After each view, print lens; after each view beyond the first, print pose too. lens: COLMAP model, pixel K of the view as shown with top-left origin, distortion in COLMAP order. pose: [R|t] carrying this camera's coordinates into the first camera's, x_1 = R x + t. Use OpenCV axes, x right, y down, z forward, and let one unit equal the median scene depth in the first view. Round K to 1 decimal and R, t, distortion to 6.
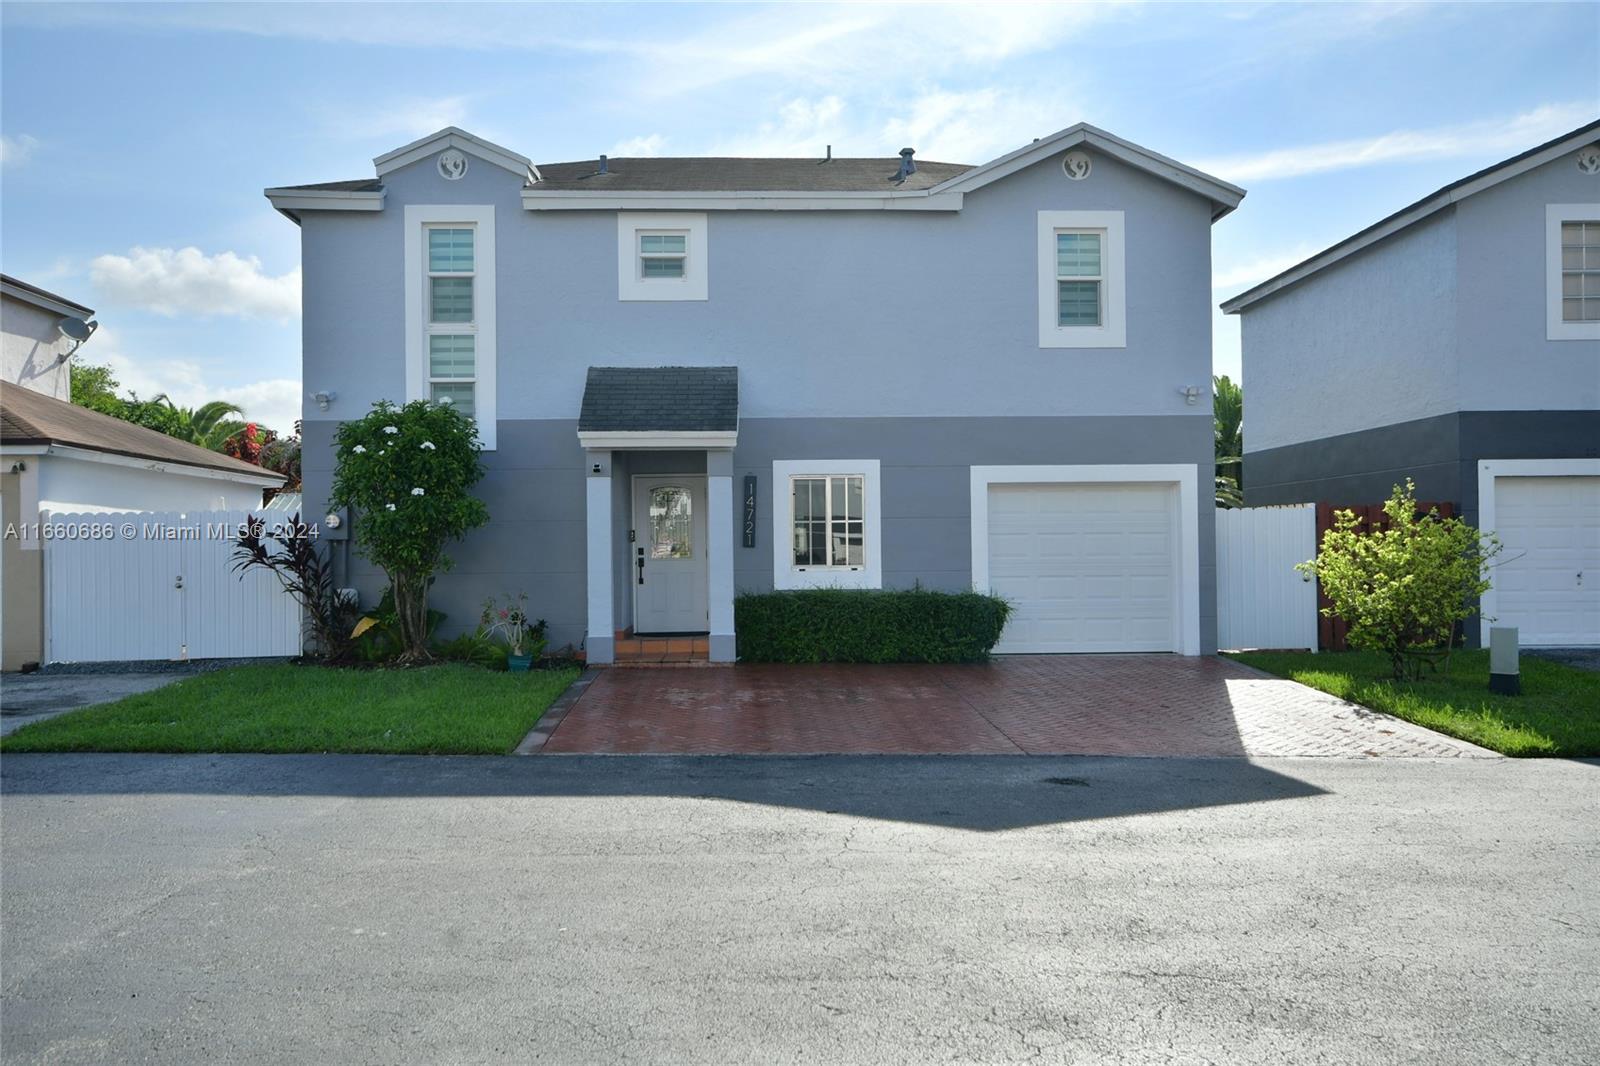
lens RADIAL K [[1289.2, 0, 798.6], [0, 1289.2, 535.5], [0, 0, 1]] dist [0.005393, -0.004132]
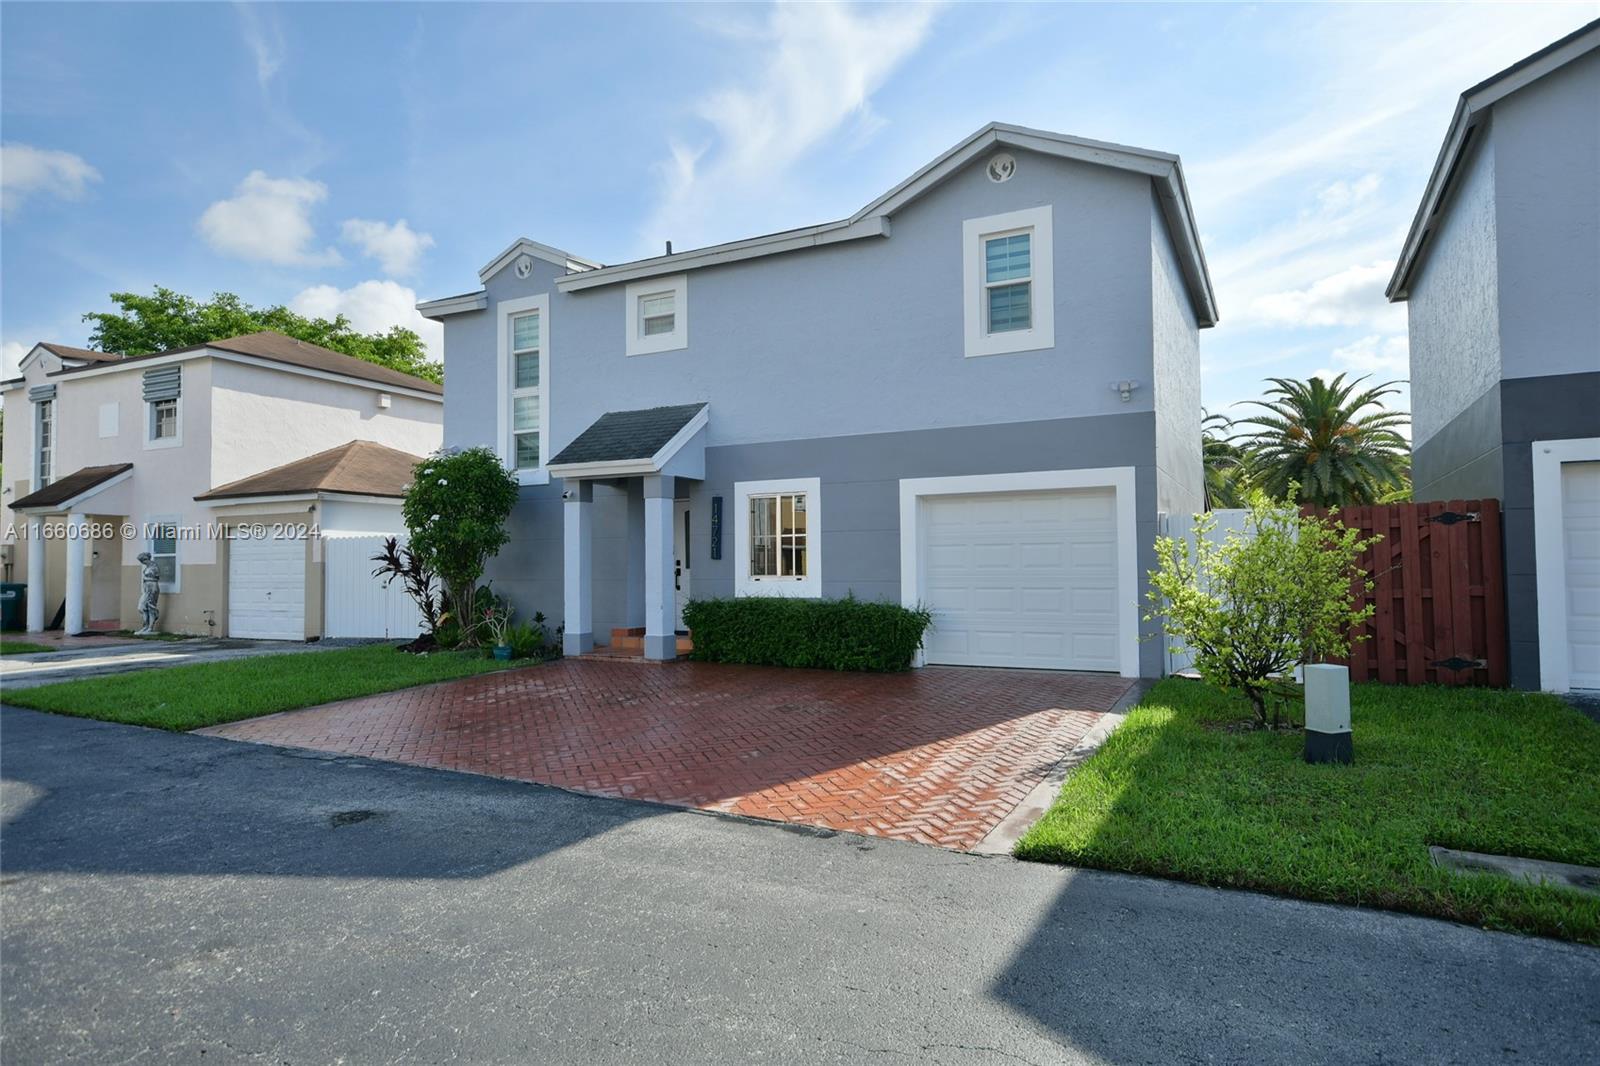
lens RADIAL K [[944.6, 0, 798.8], [0, 944.6, 531.7], [0, 0, 1]] dist [0.004948, 0.001286]
pose [[0.866057, -0.016860, -0.499662, 0.441750], [0.006205, 0.999717, -0.022980, 0.004295], [0.499907, 0.016801, 0.865916, 0.311823]]
